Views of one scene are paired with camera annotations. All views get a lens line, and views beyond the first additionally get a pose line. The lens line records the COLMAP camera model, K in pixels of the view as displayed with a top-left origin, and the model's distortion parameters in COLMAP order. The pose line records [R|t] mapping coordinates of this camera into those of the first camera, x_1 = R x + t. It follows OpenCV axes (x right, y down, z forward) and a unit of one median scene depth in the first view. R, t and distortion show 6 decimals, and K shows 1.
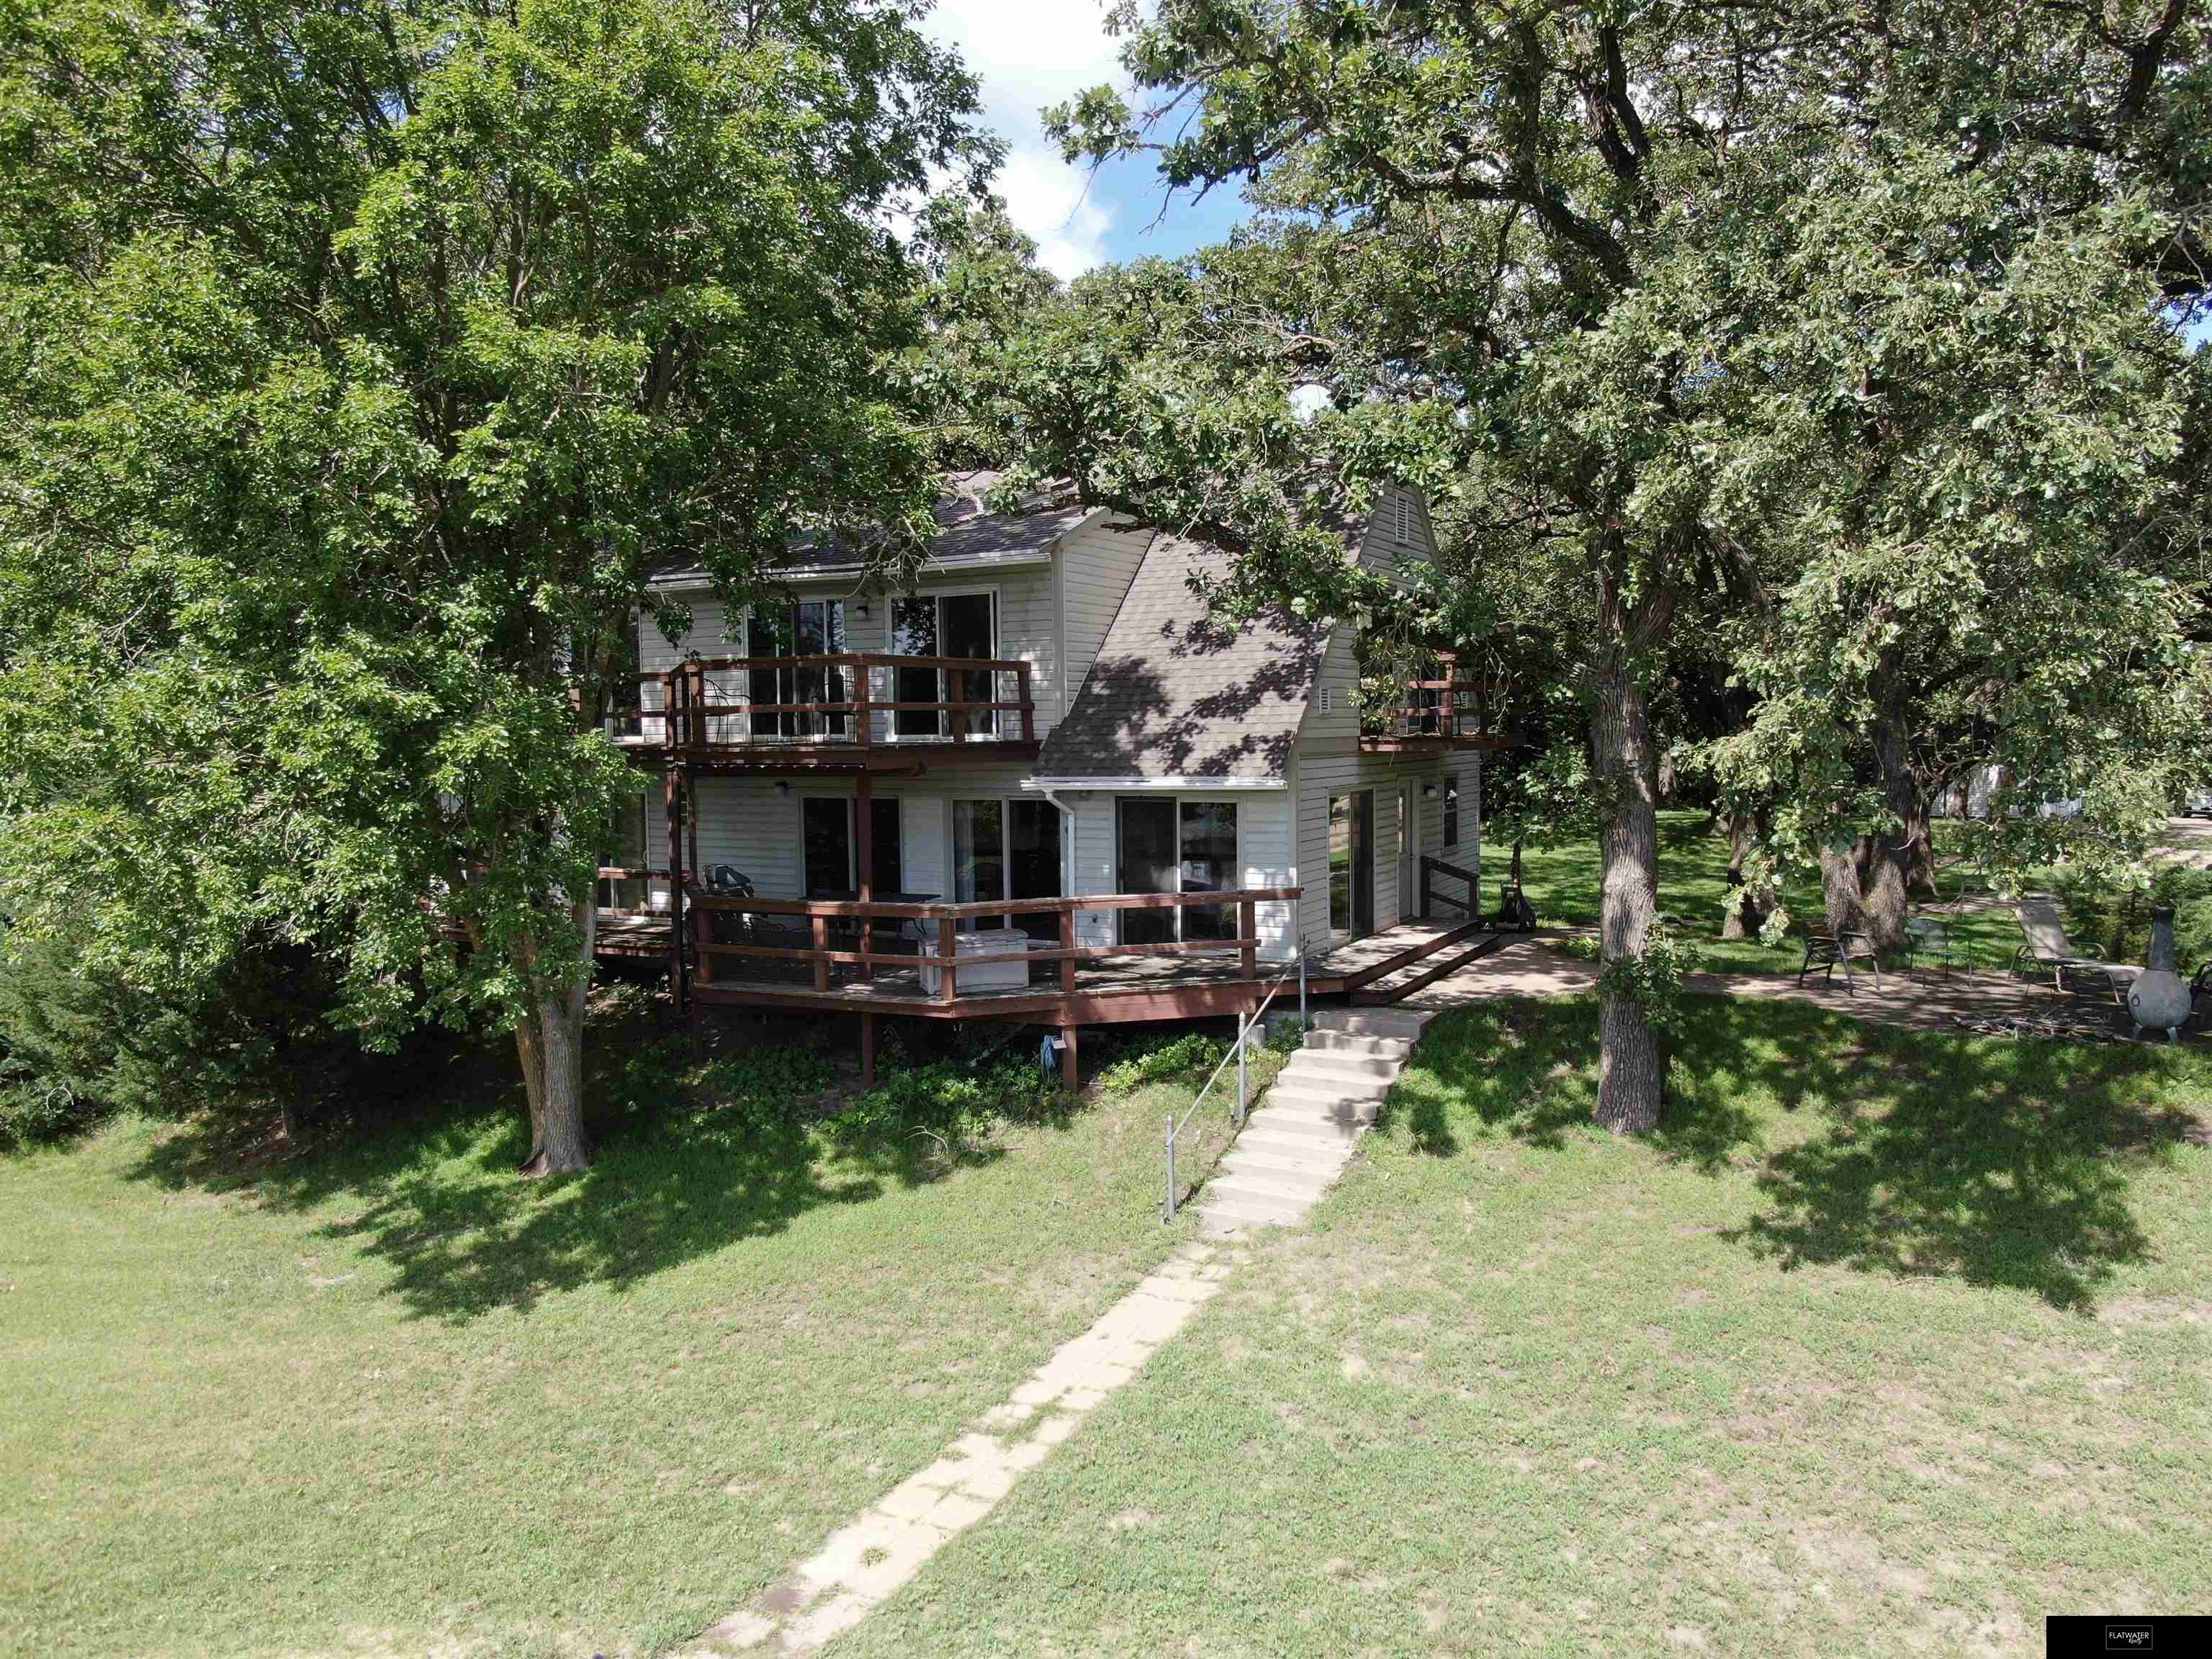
lens RADIAL K [[1541.4, 0, 1106.4], [0, 1541.4, 758.1], [0, 0, 1]] dist [-0.034113, -0.001652]
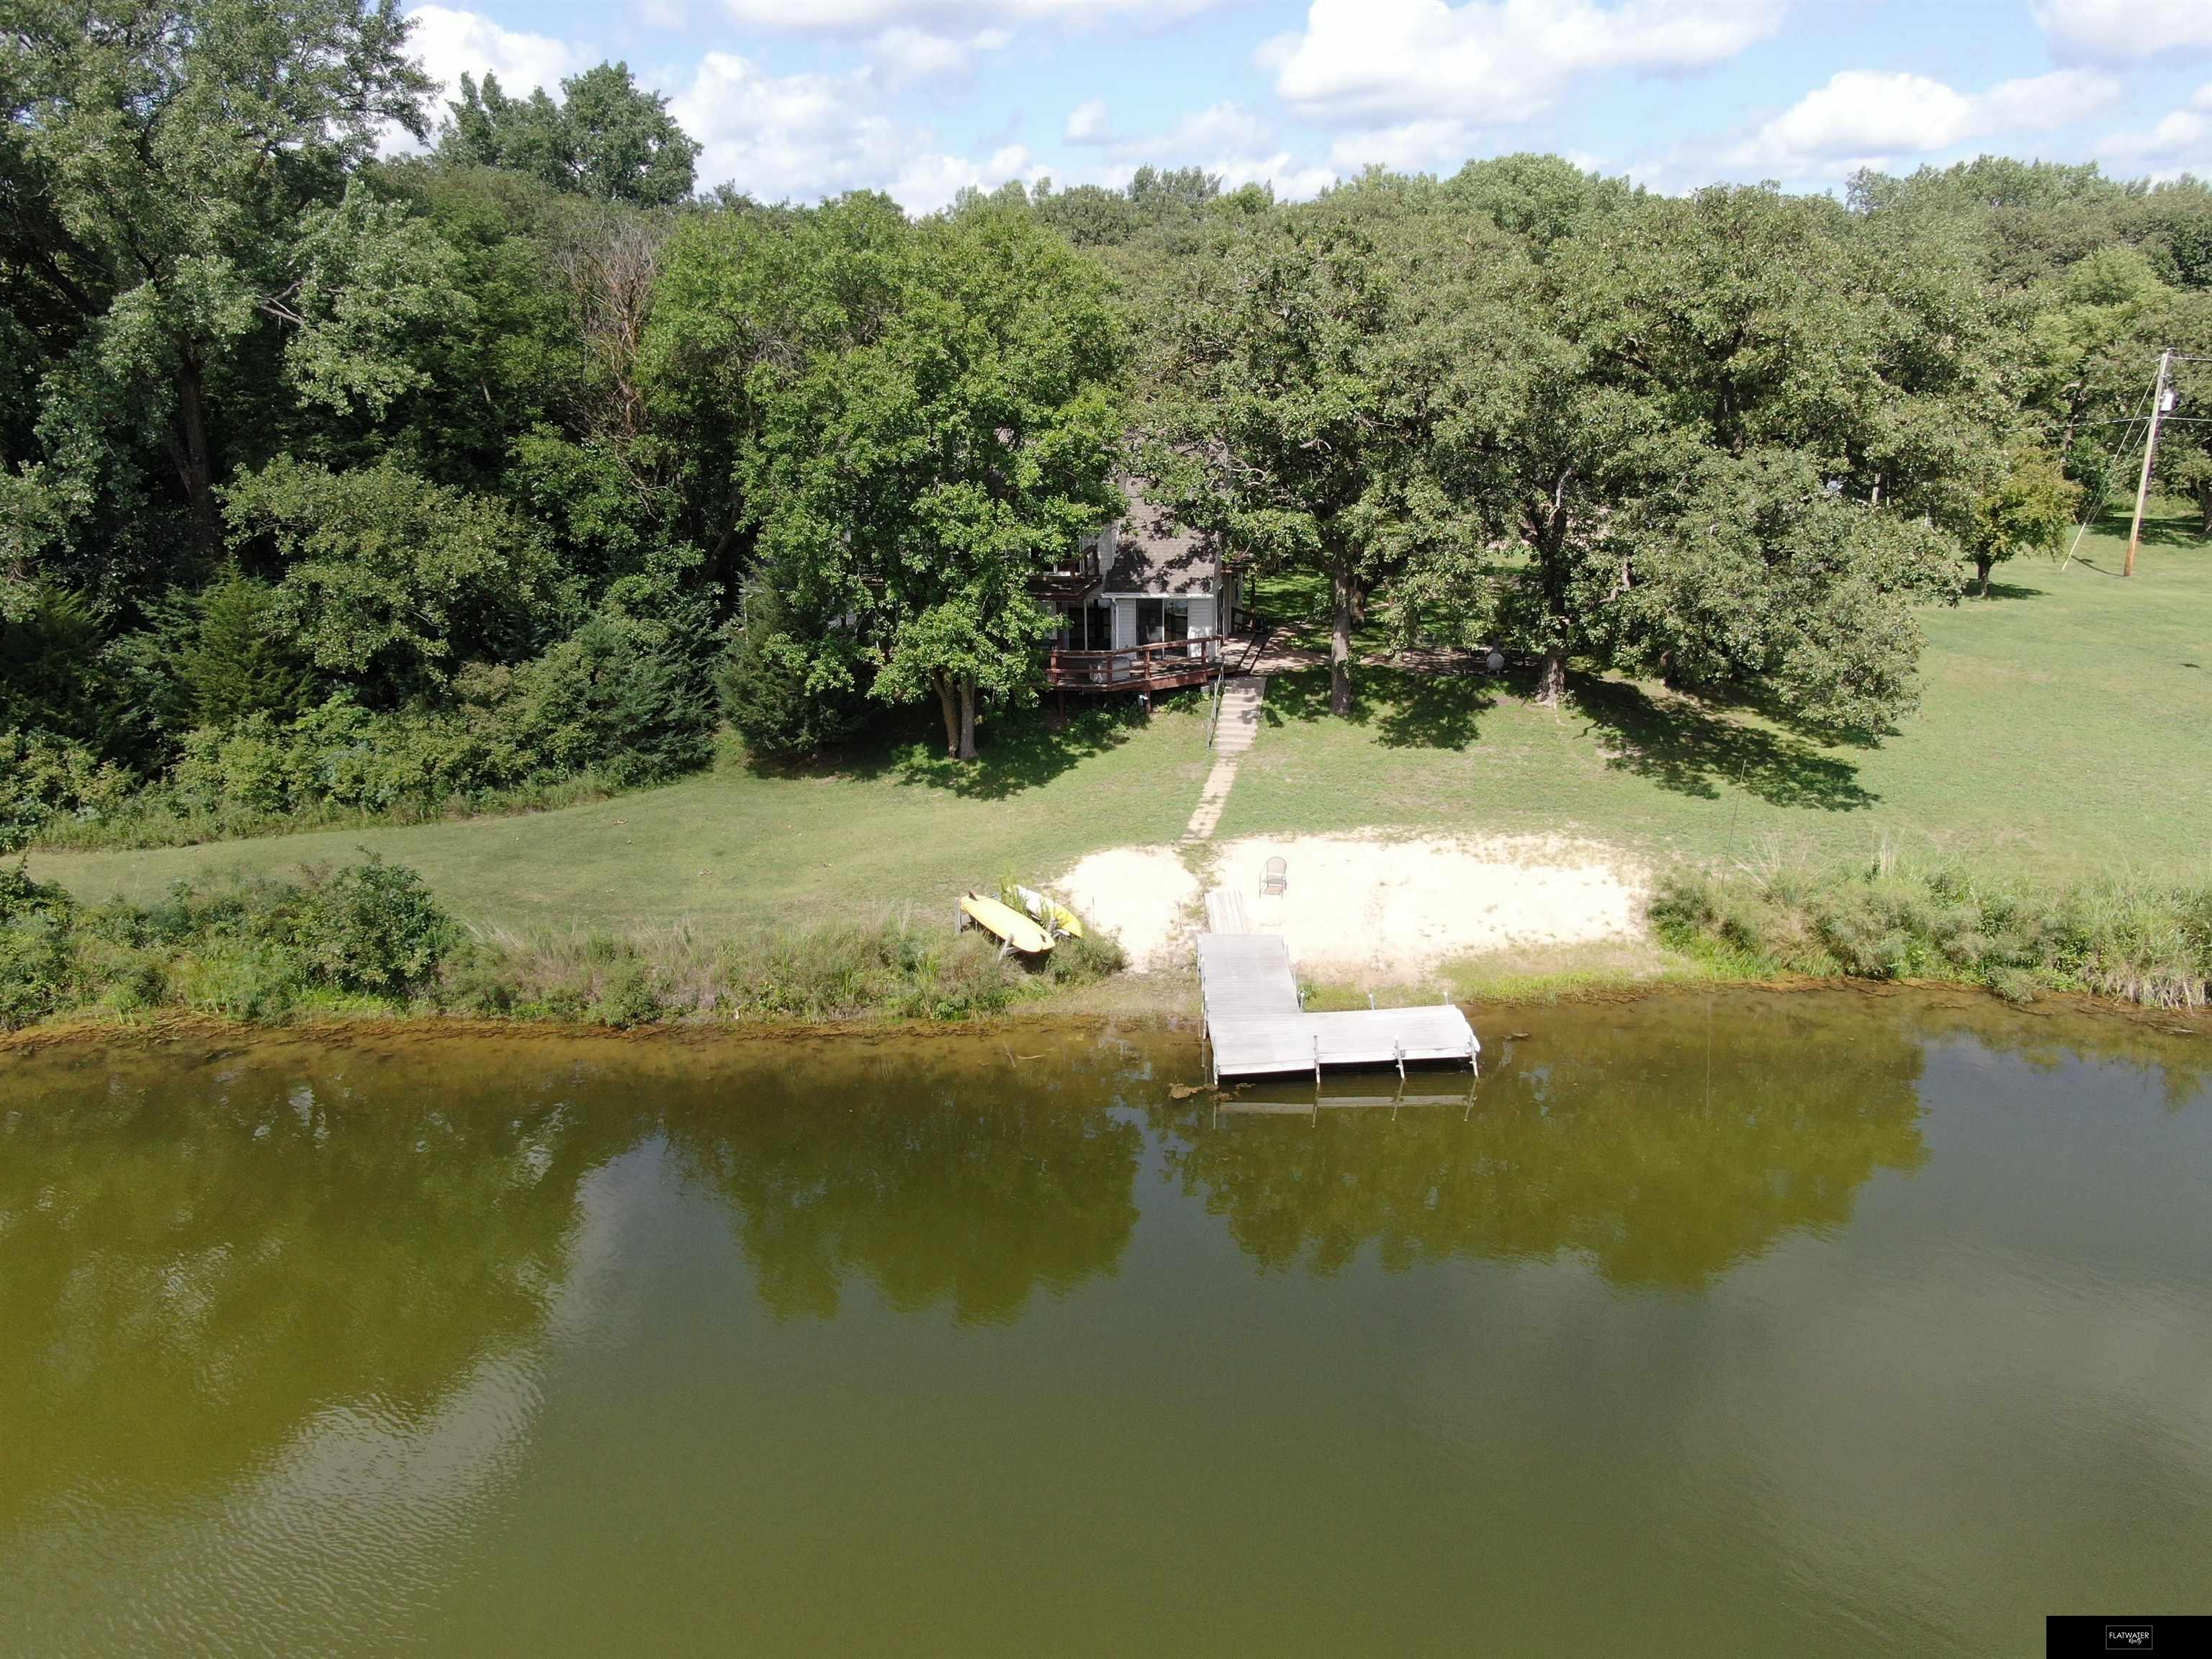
lens RADIAL K [[1541.4, 0, 1106.4], [0, 1541.4, 758.1], [0, 0, 1]] dist [-0.034113, -0.001652]
pose [[0.948999, -0.078300, 0.305401, -0.942189], [0.002992, 0.970863, 0.239617, -0.373977], [-0.315264, -0.226483, 0.921582, -1.552626]]
